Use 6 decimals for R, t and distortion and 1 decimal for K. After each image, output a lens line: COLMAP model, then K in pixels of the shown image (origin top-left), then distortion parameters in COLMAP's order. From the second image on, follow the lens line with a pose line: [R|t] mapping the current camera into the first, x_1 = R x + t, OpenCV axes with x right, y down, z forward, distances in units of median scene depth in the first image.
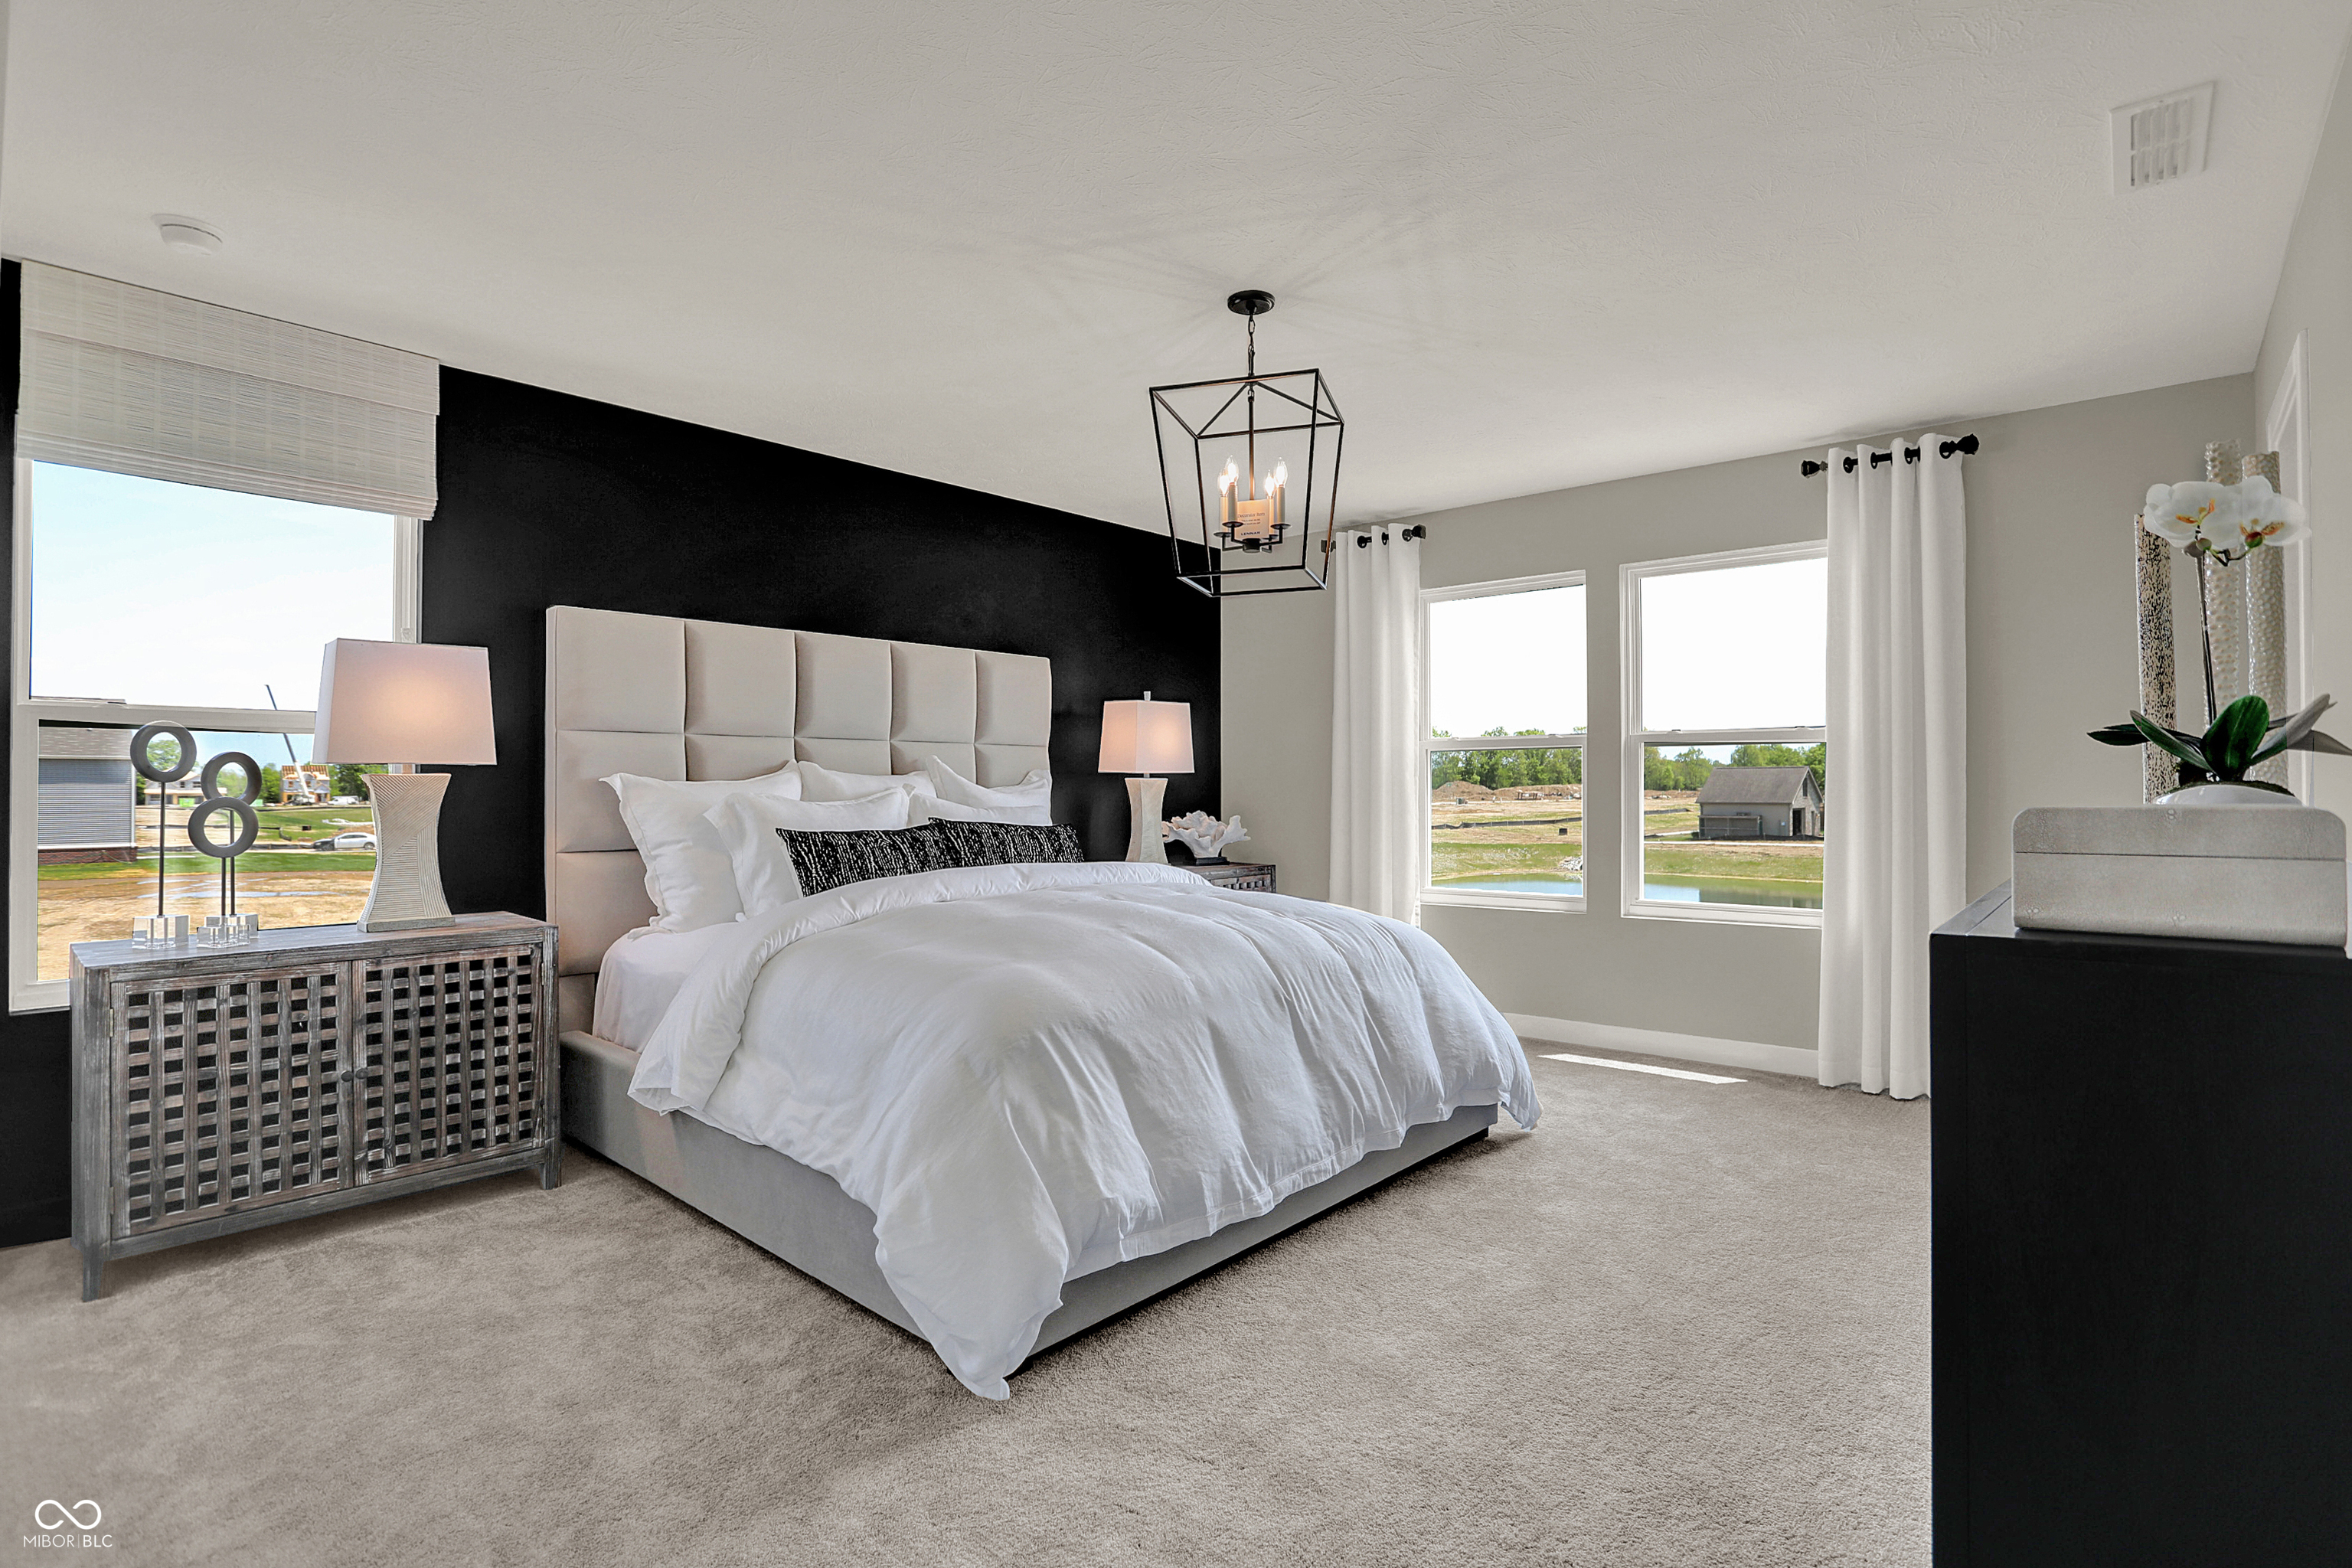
lens RADIAL K [[1176.8, 0, 1176.0], [0, 1176.8, 784.0], [0, 0, 1]] dist [0.001342, 0.000165]
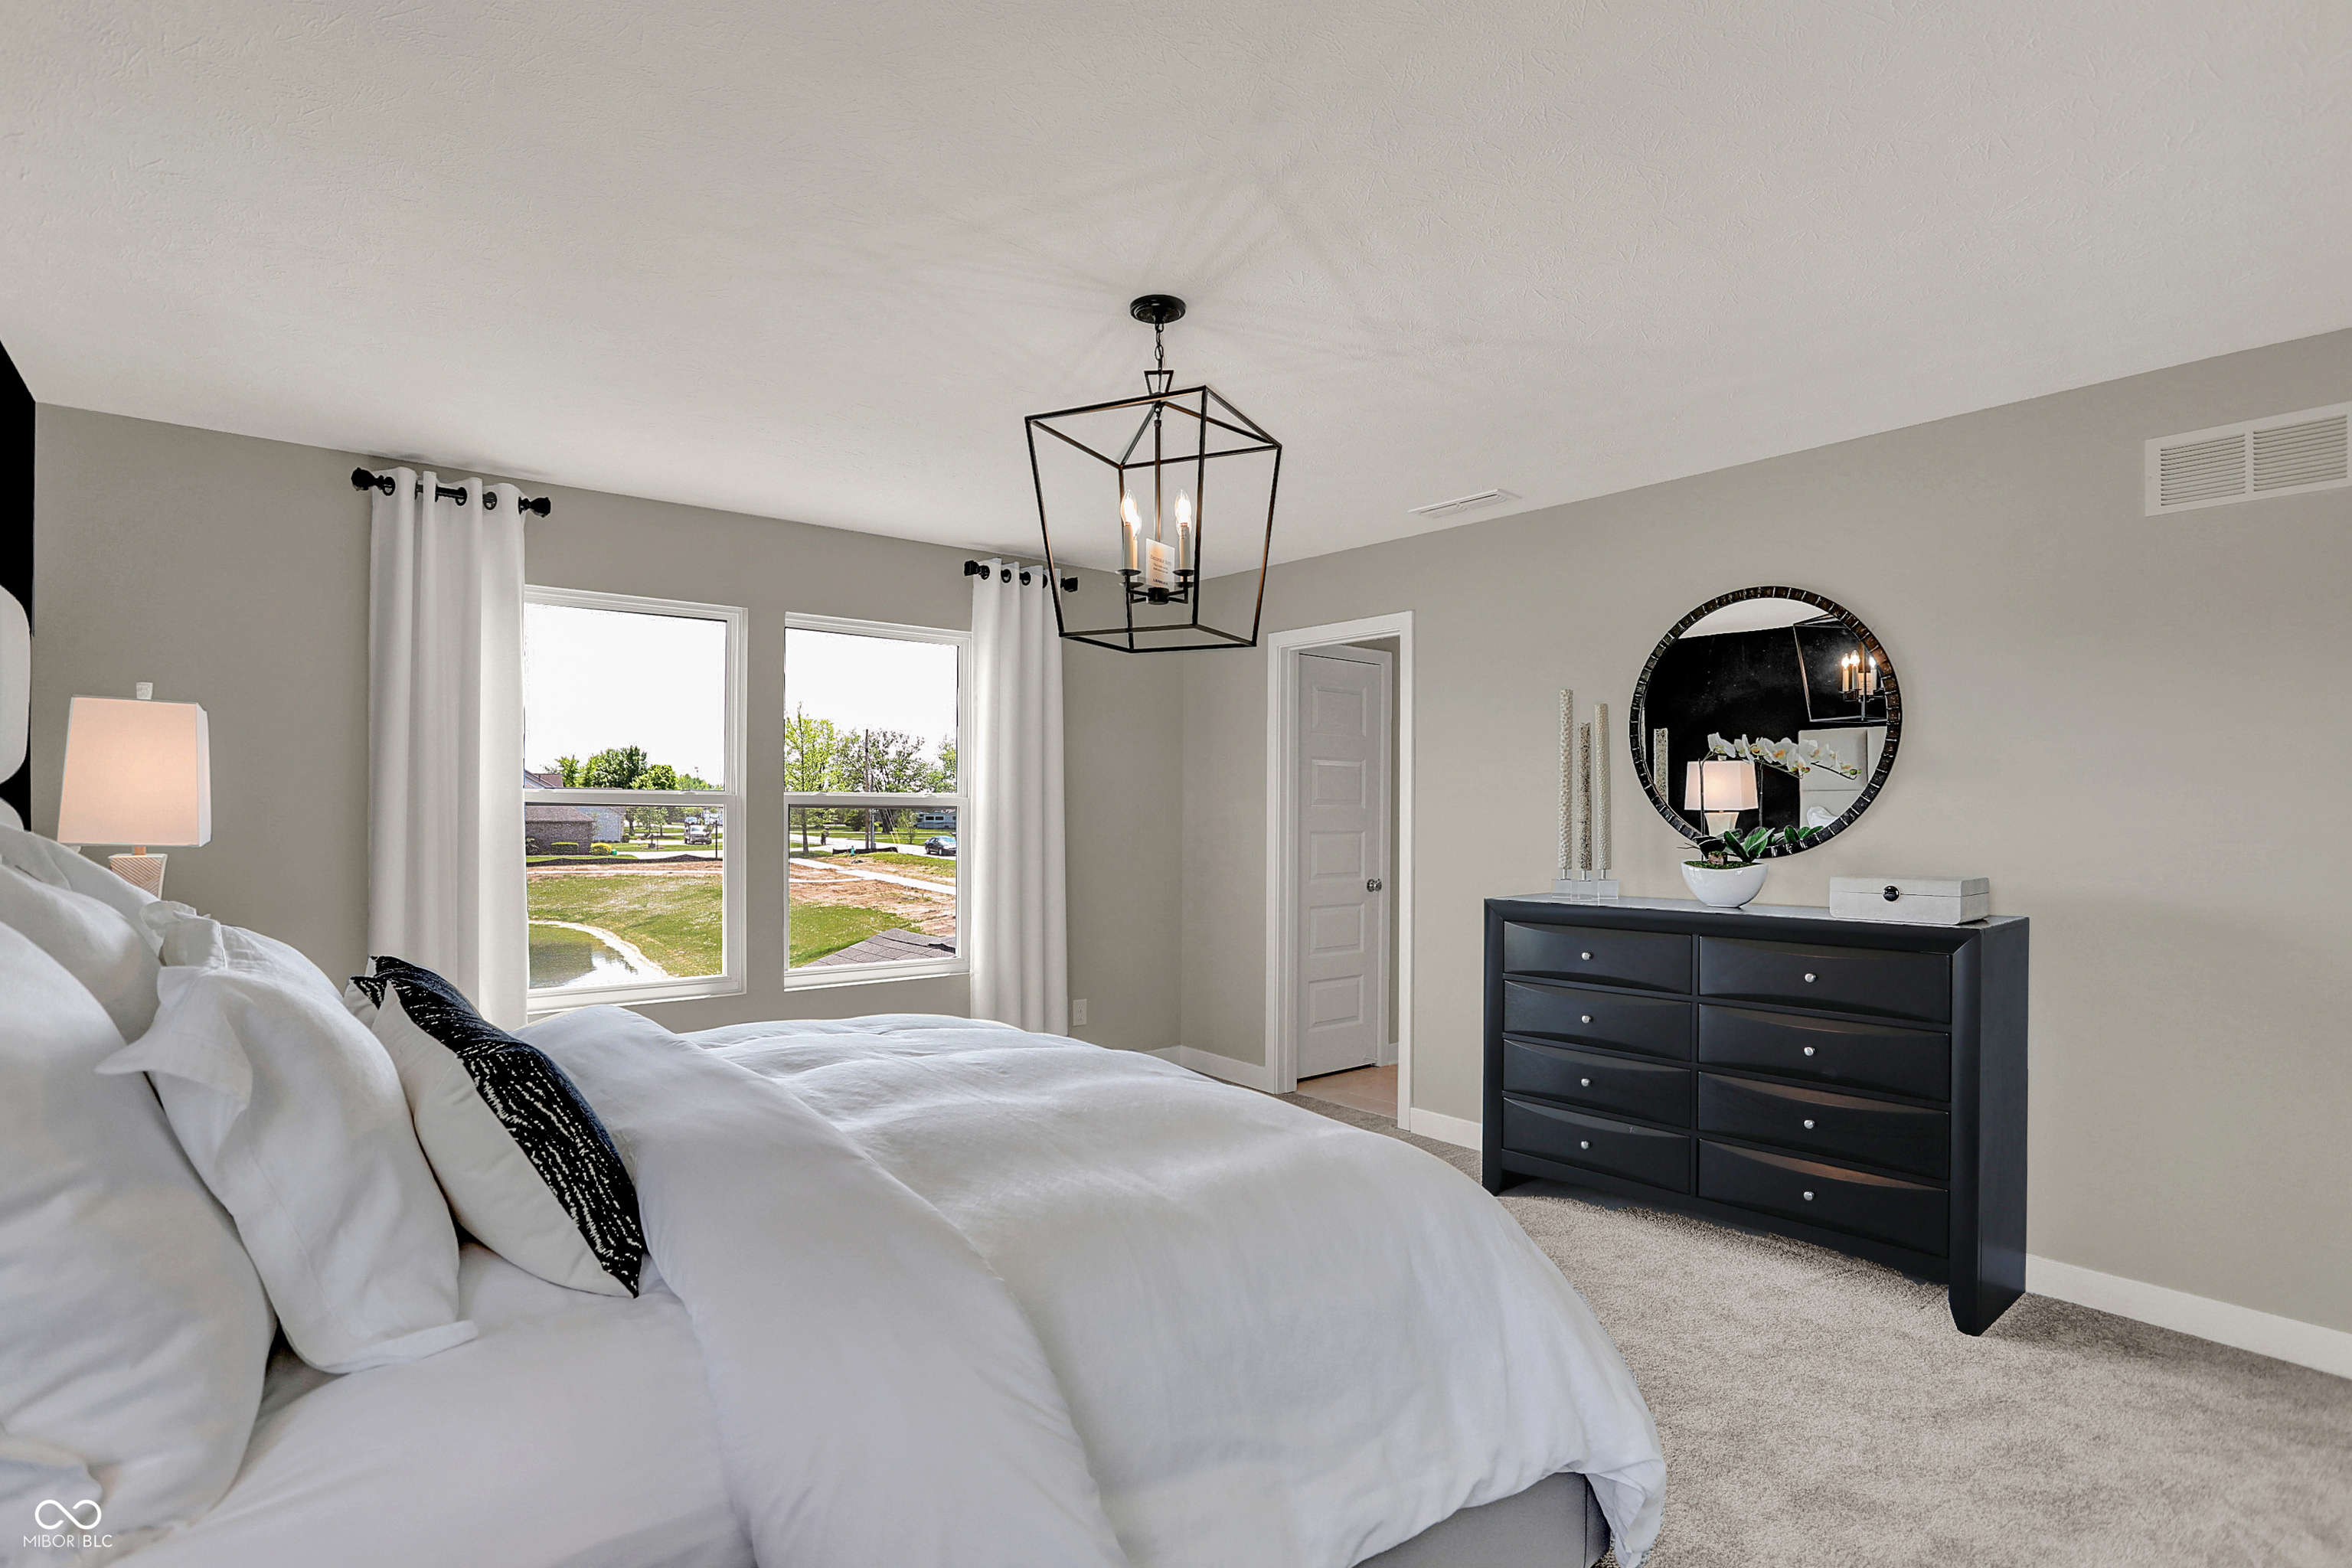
lens RADIAL K [[1176.8, 0, 1176.0], [0, 1176.8, 784.0], [0, 0, 1]] dist [0.001342, 0.000165]
pose [[0.217637, 0.029459, 0.975585, -0.511583], [-0.010928, 0.999555, -0.027745, -0.031290], [-0.975969, -0.004623, 0.217862, 0.549823]]
